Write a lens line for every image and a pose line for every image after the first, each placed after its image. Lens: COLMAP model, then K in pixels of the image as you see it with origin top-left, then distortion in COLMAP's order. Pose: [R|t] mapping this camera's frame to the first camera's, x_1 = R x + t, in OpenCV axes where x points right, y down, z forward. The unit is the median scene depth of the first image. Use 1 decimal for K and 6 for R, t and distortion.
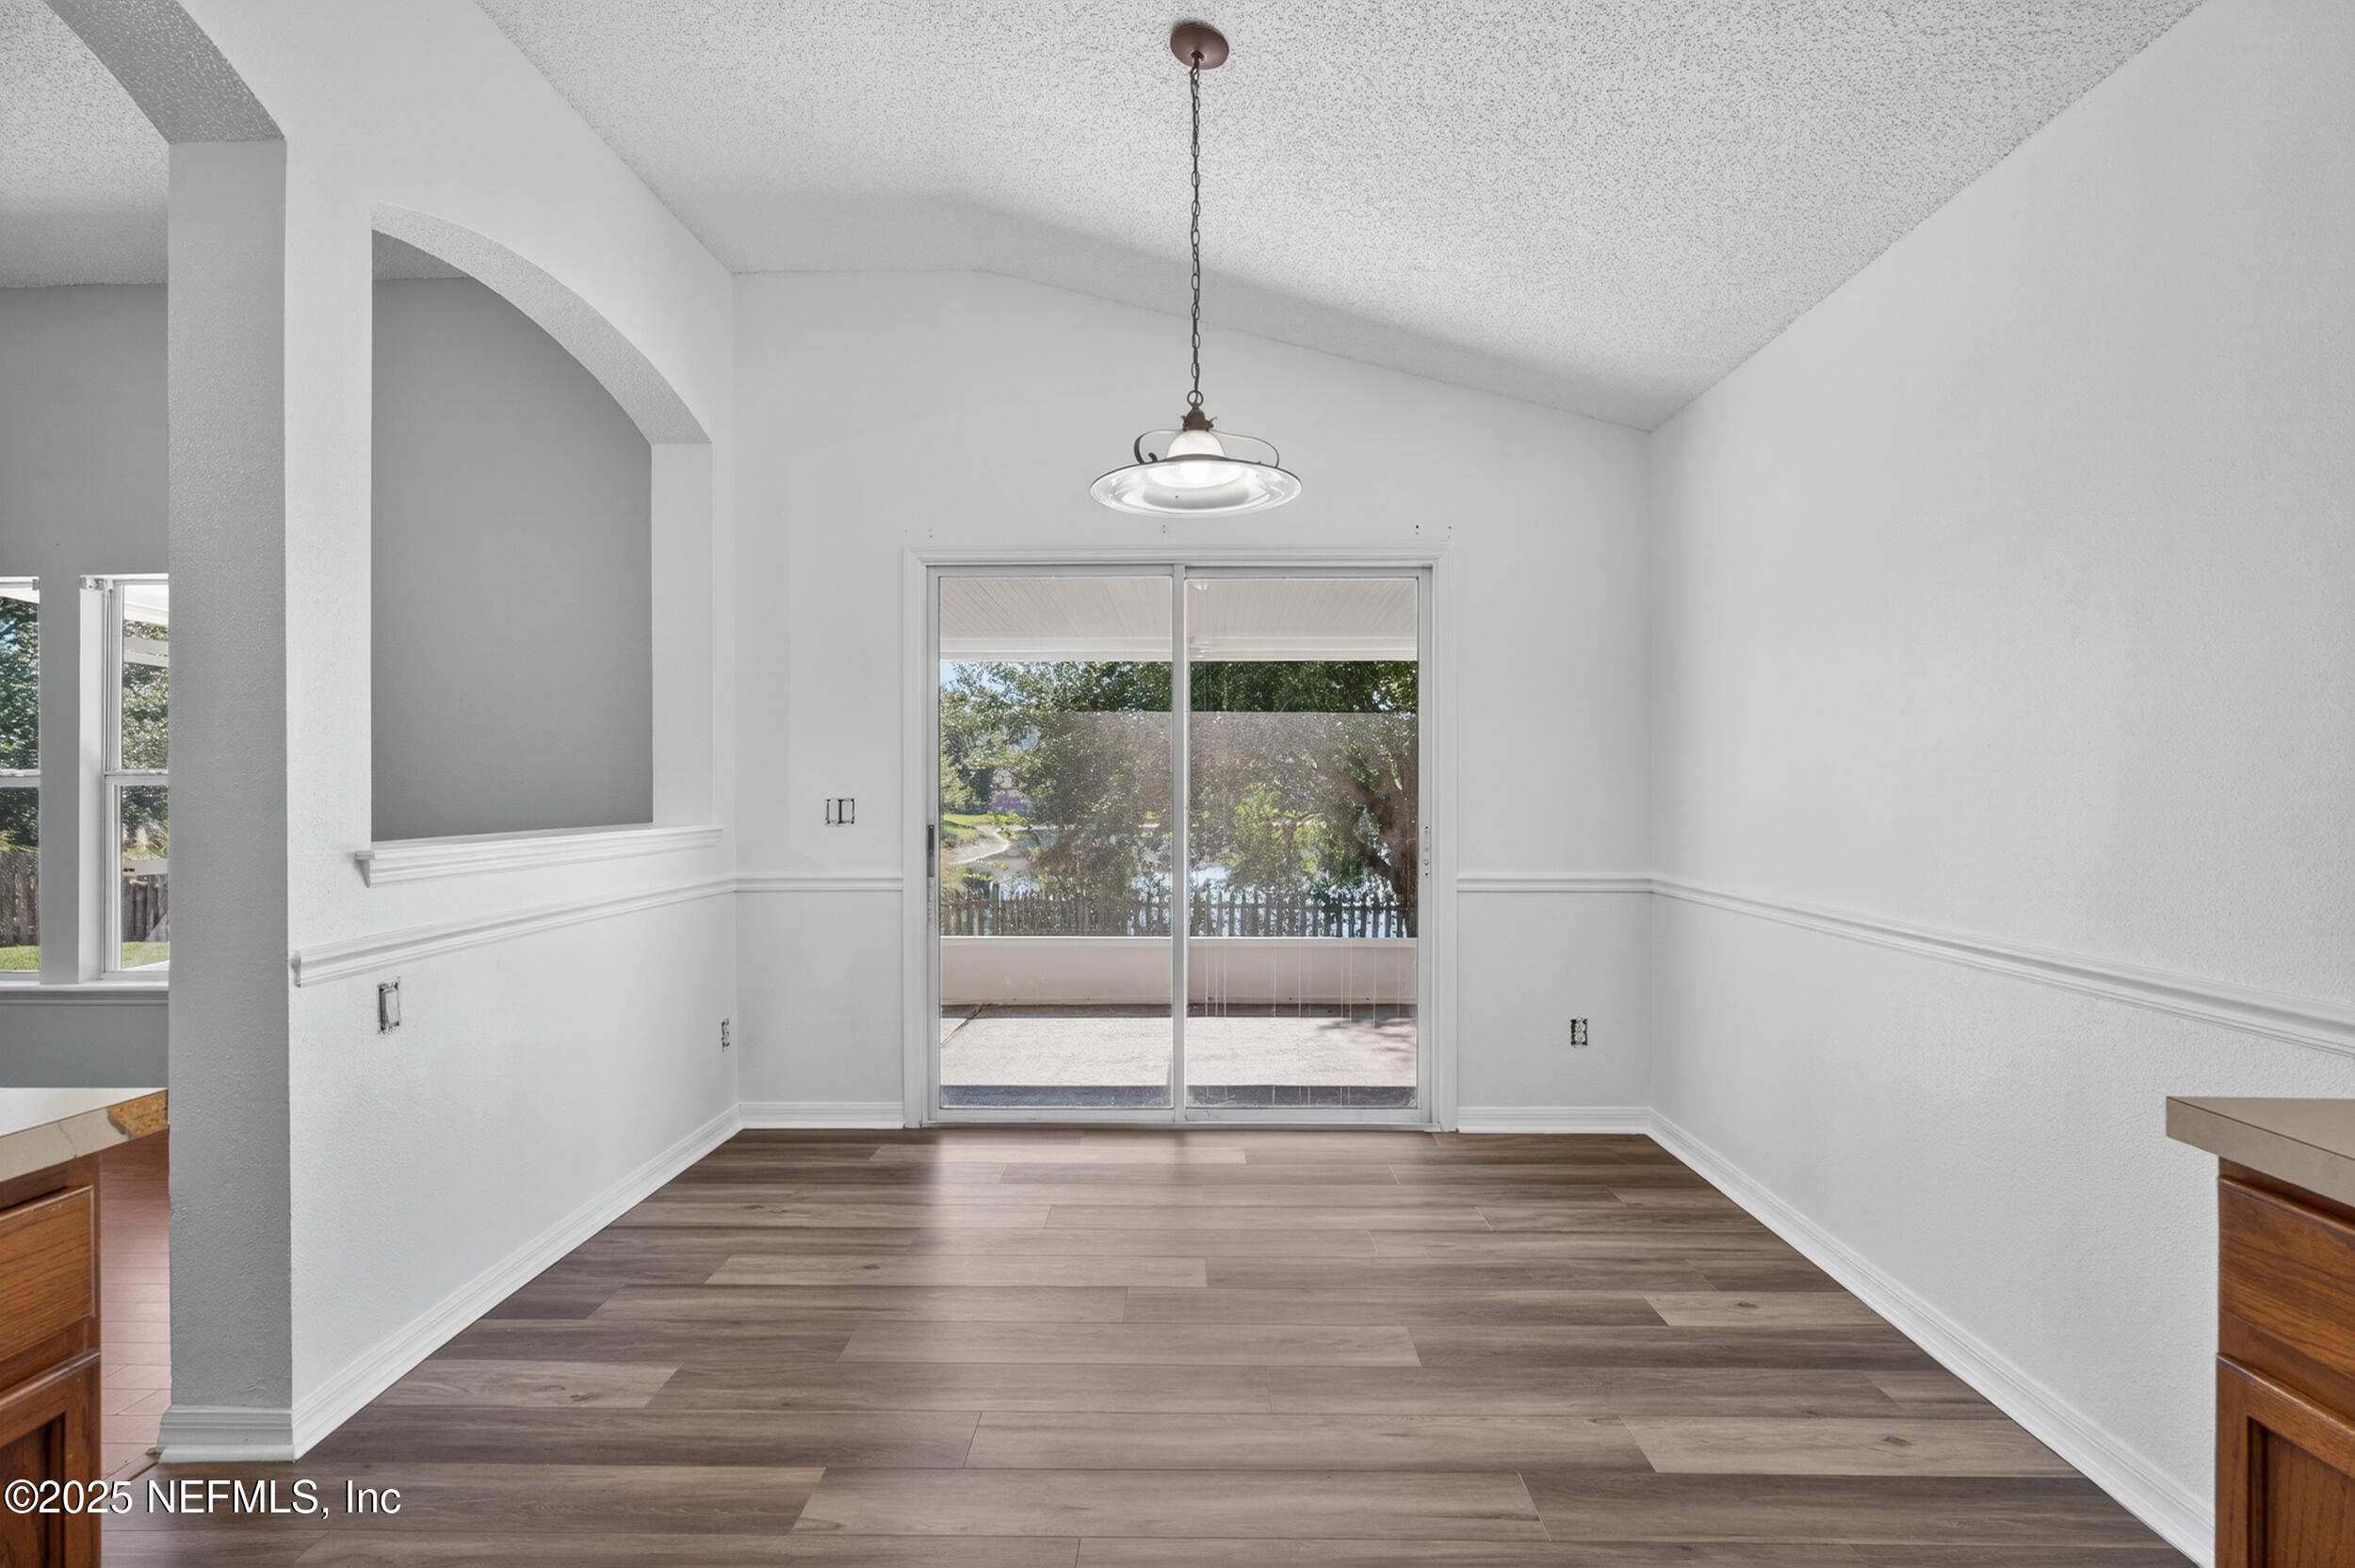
lens RADIAL K [[1123.9, 0, 1170.9], [0, 1123.9, 788.3], [0, 0, 1]] dist [-0.007705, 0.004881]
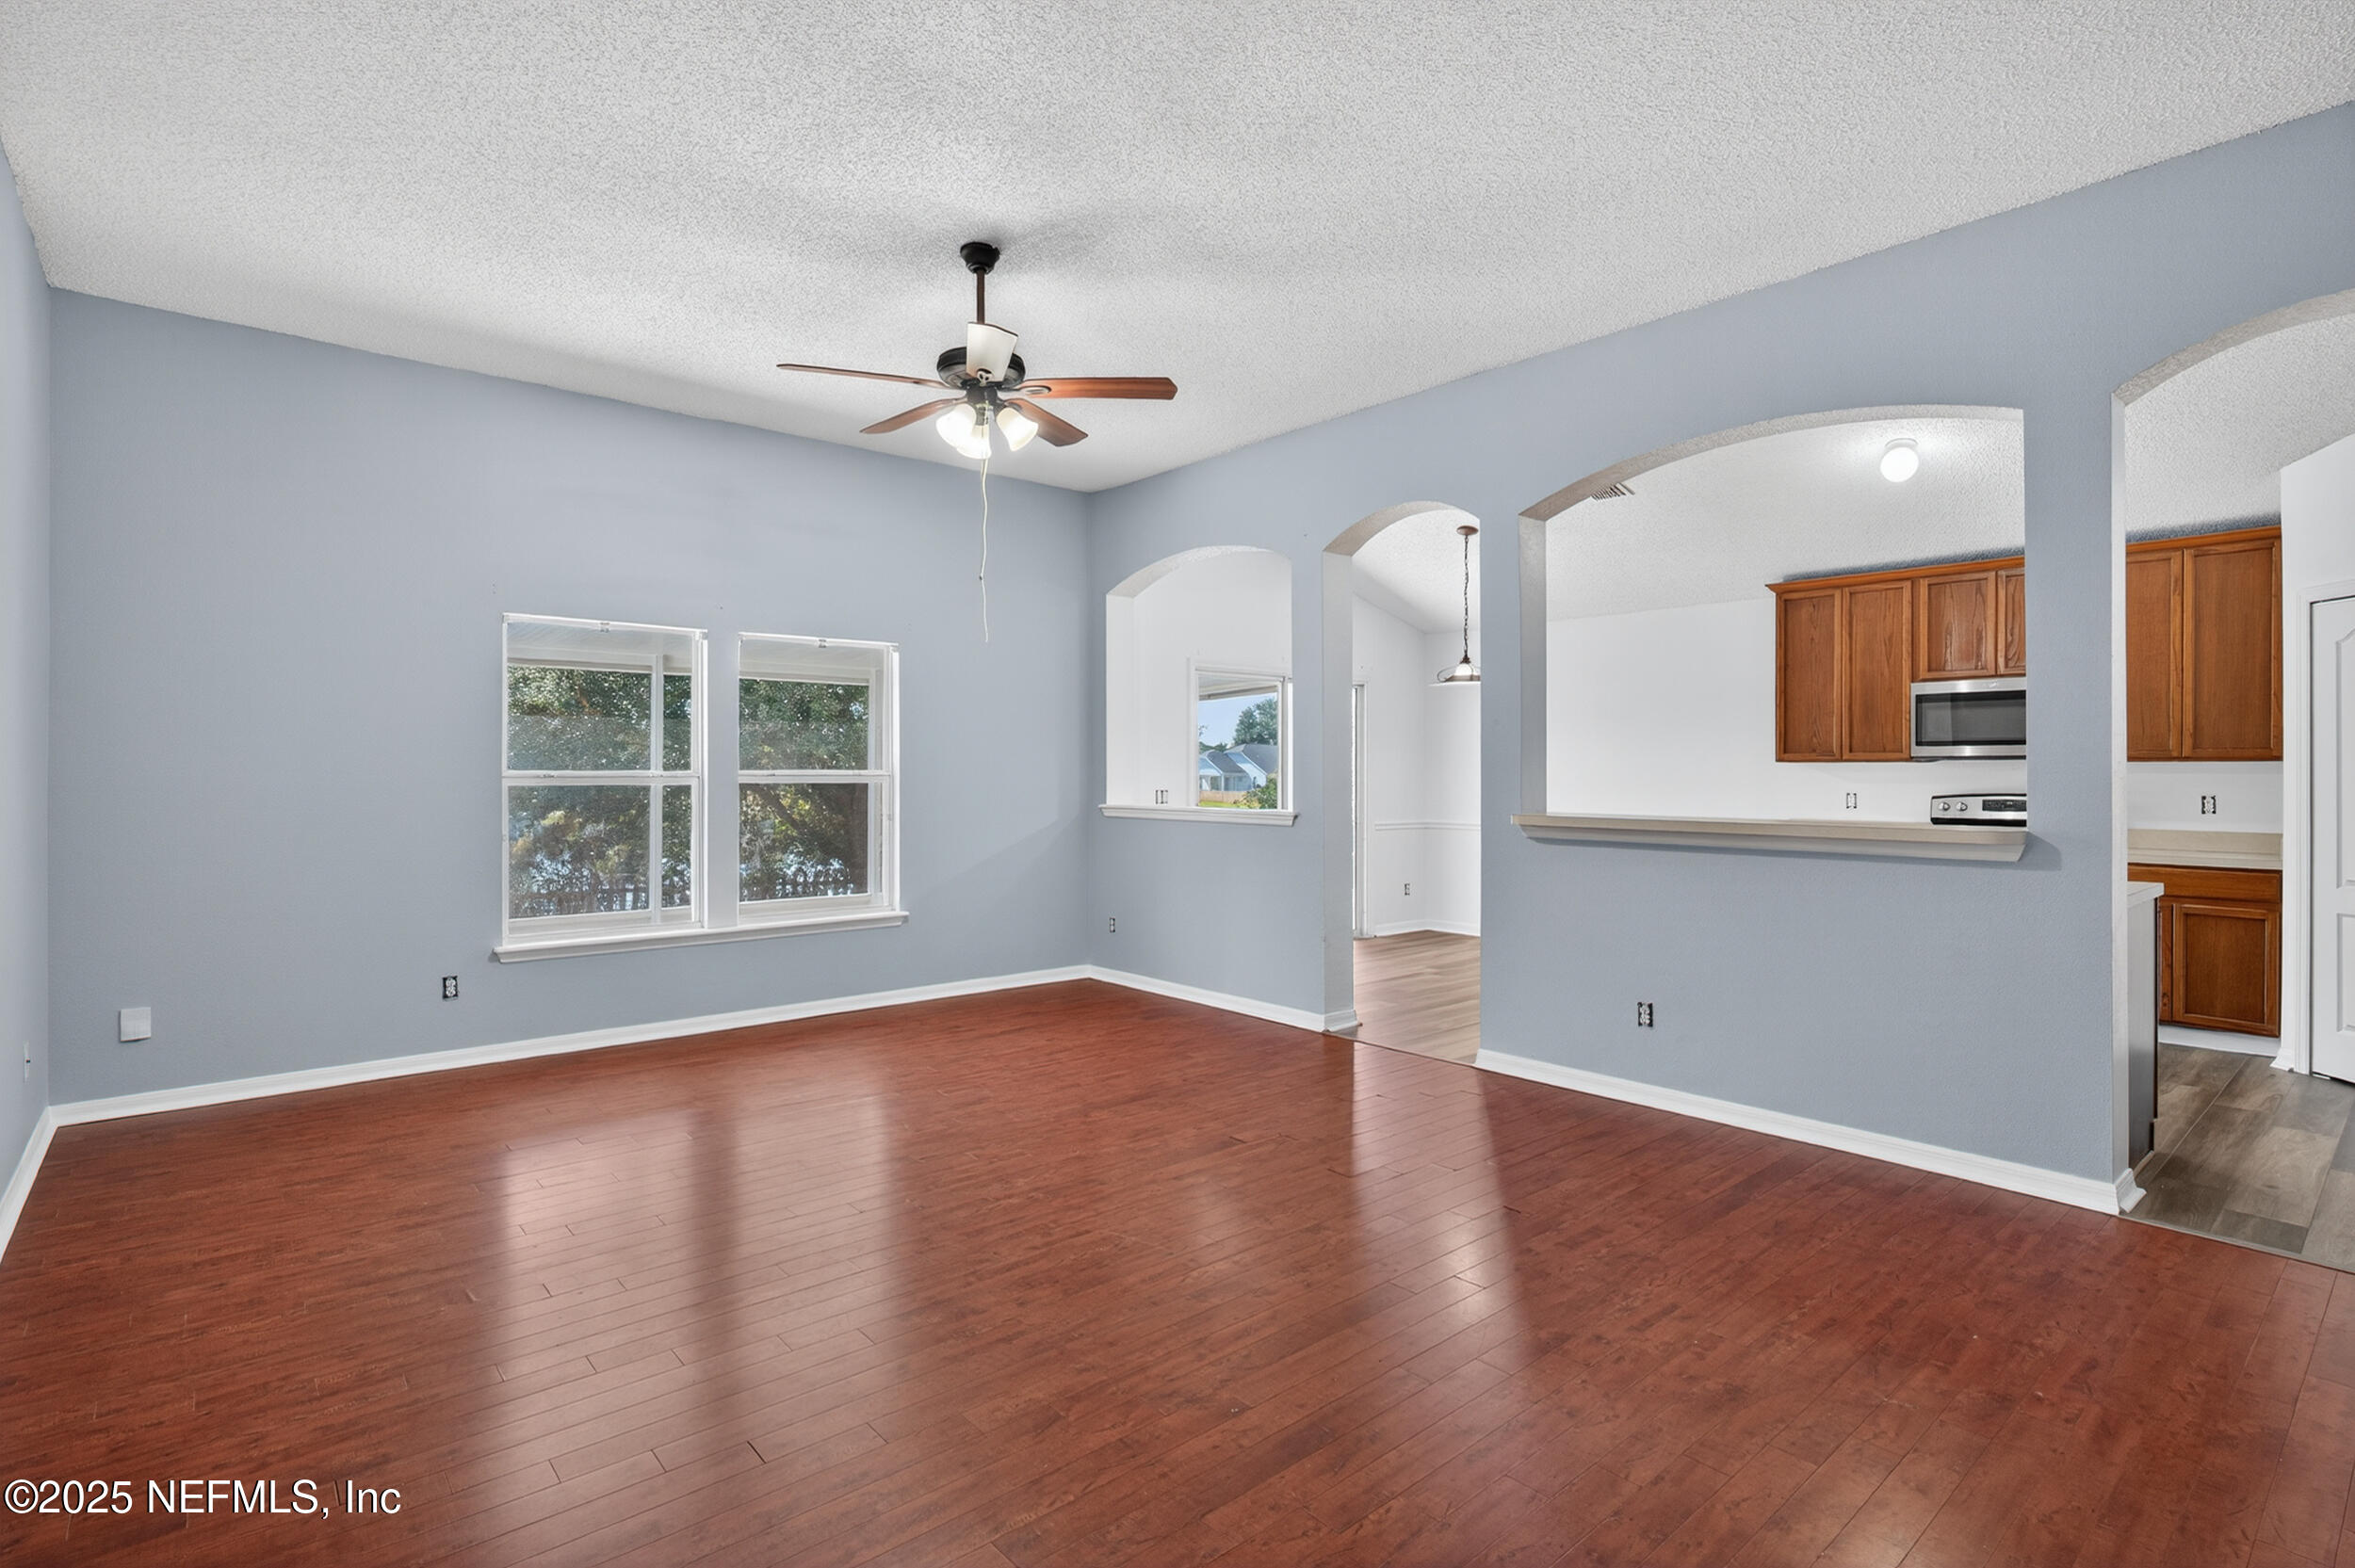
lens RADIAL K [[1123.9, 0, 1166.8], [0, 1123.9, 771.7], [0, 0, 1]] dist [-0.007705, 0.004881]
pose [[0.747315, 0.005541, 0.664447, -1.532001], [-0.003742, 0.999984, -0.004130, -0.013866], [-0.664460, 0.000600, 0.747324, -0.406032]]
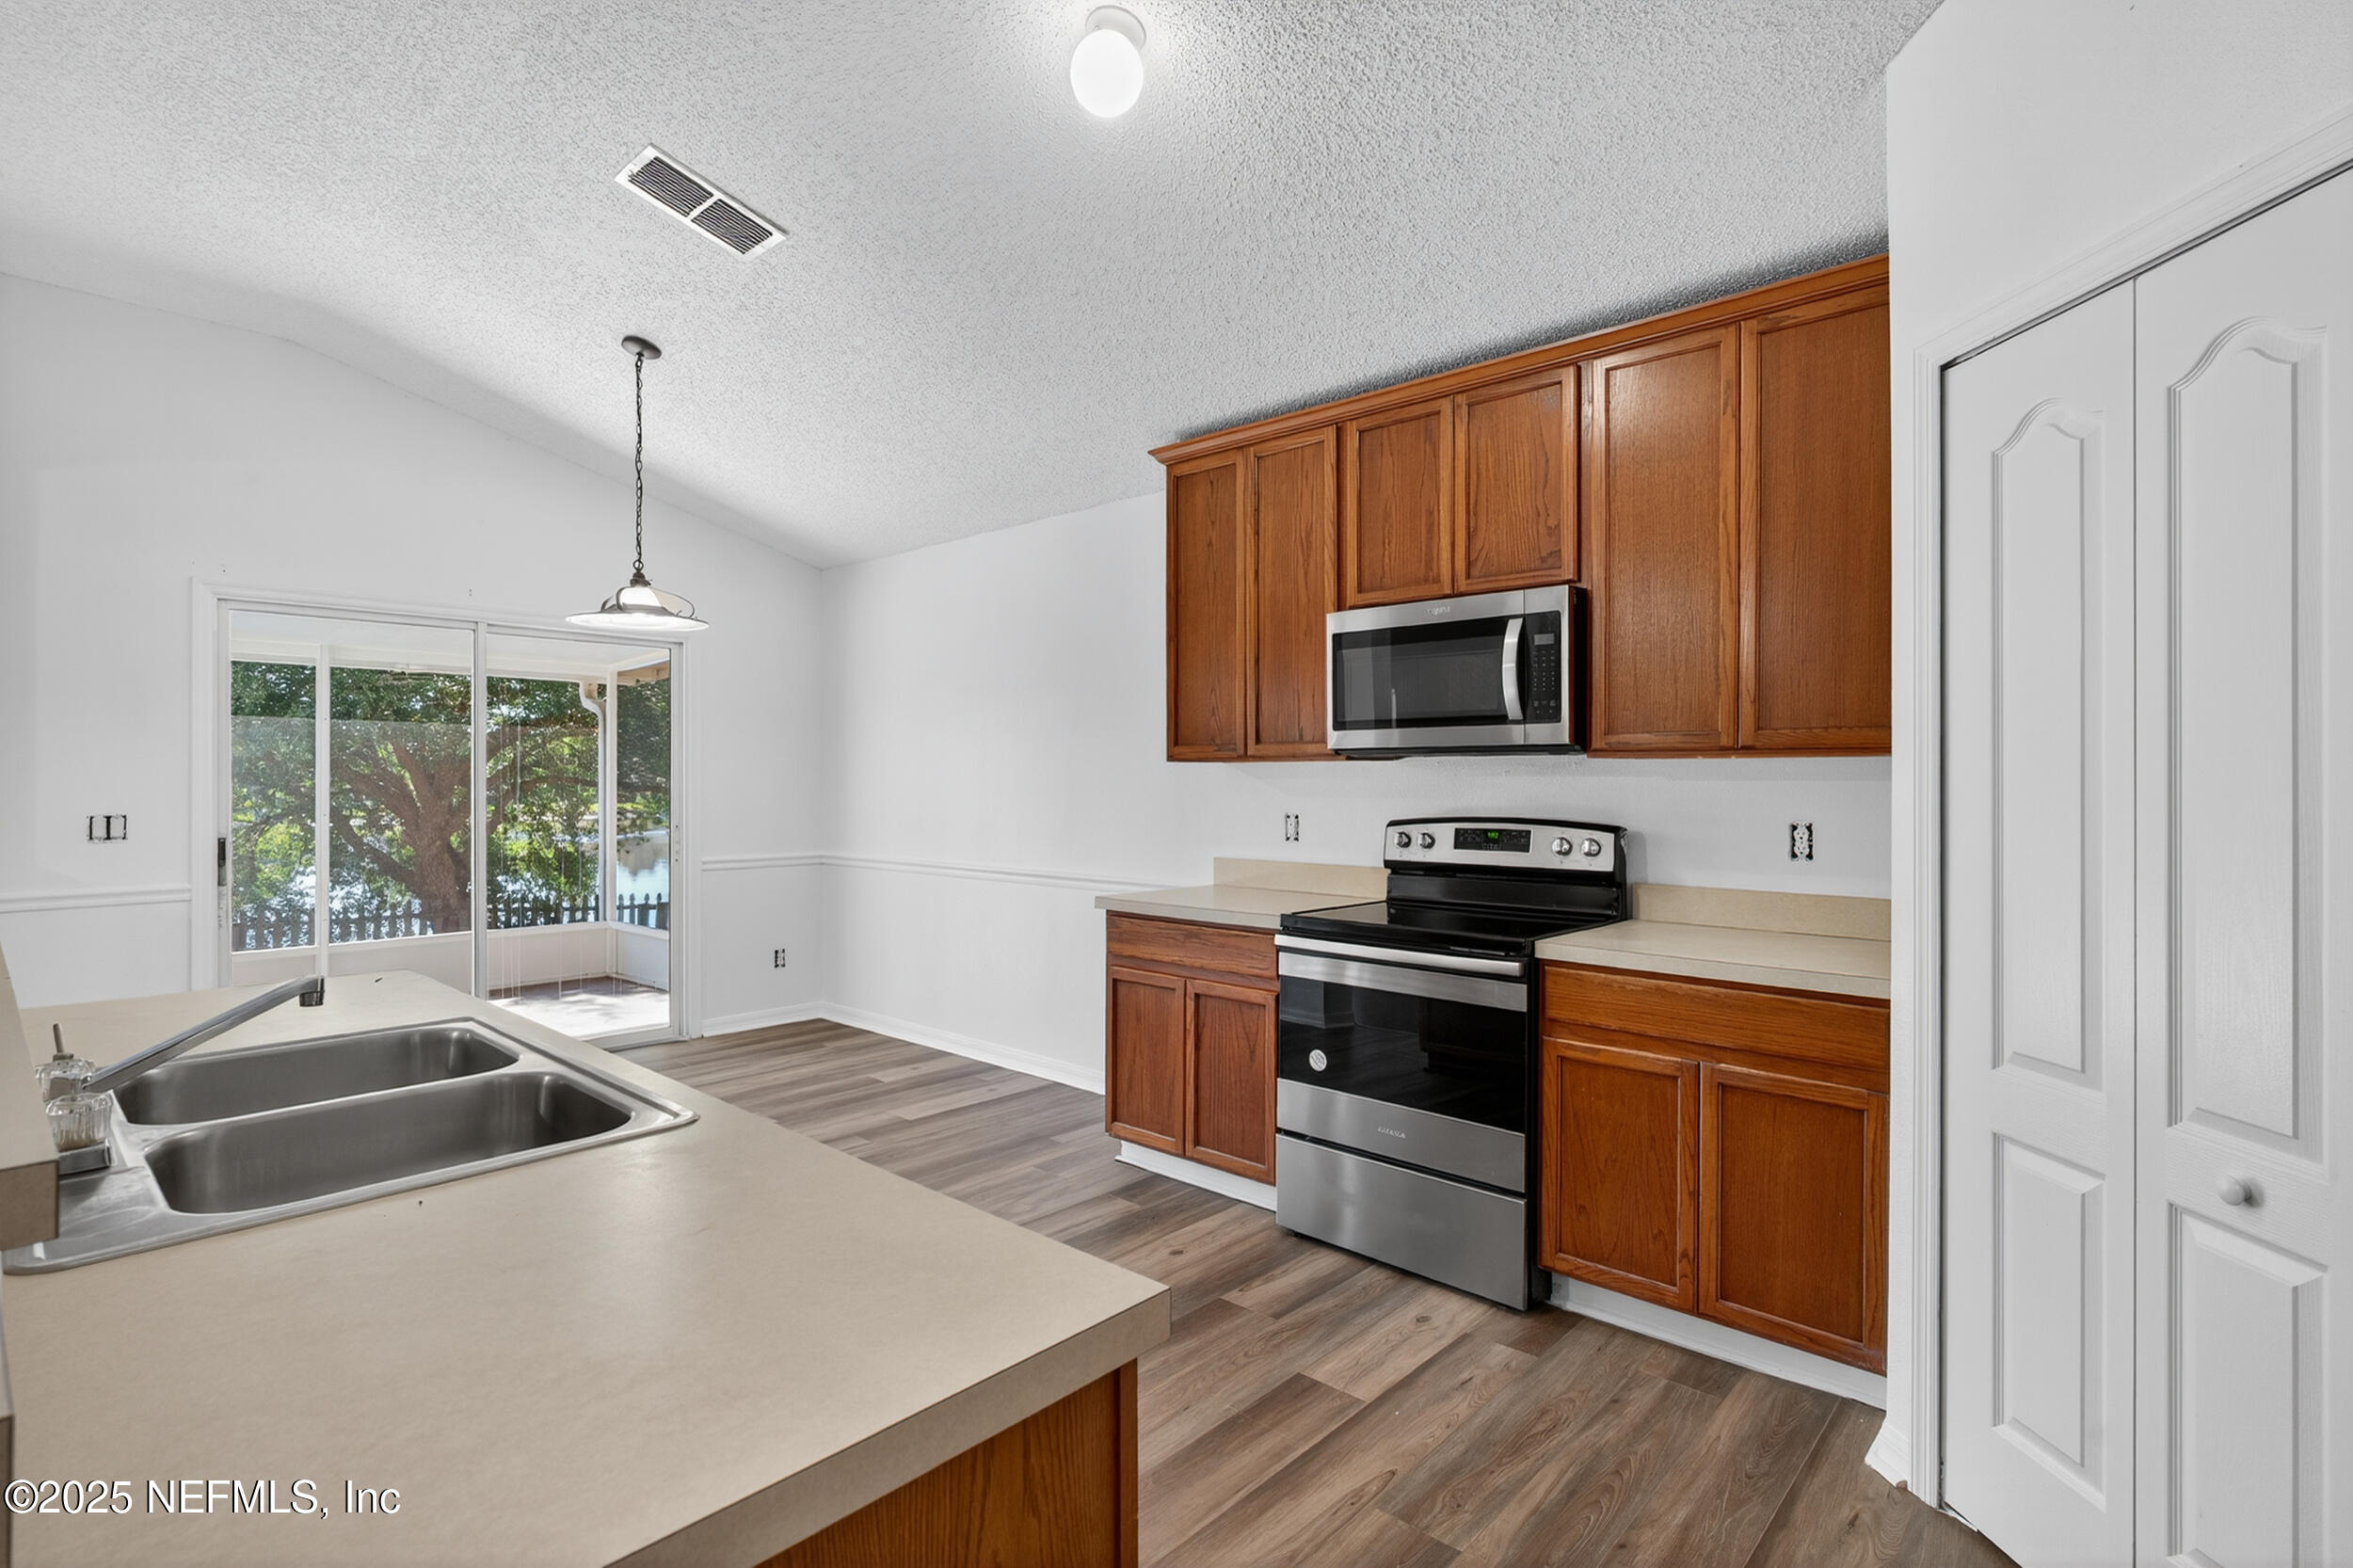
lens RADIAL K [[1123.1, 0, 1172.1], [0, 1123.1, 777.7], [0, 0, 1]] dist [-0.007705, 0.004881]
pose [[0.658500, 0.002782, 0.752576, -0.422783], [0.000261, 0.999992, -0.003926, -0.020762], [-0.752581, 0.002781, 0.658494, -0.395269]]
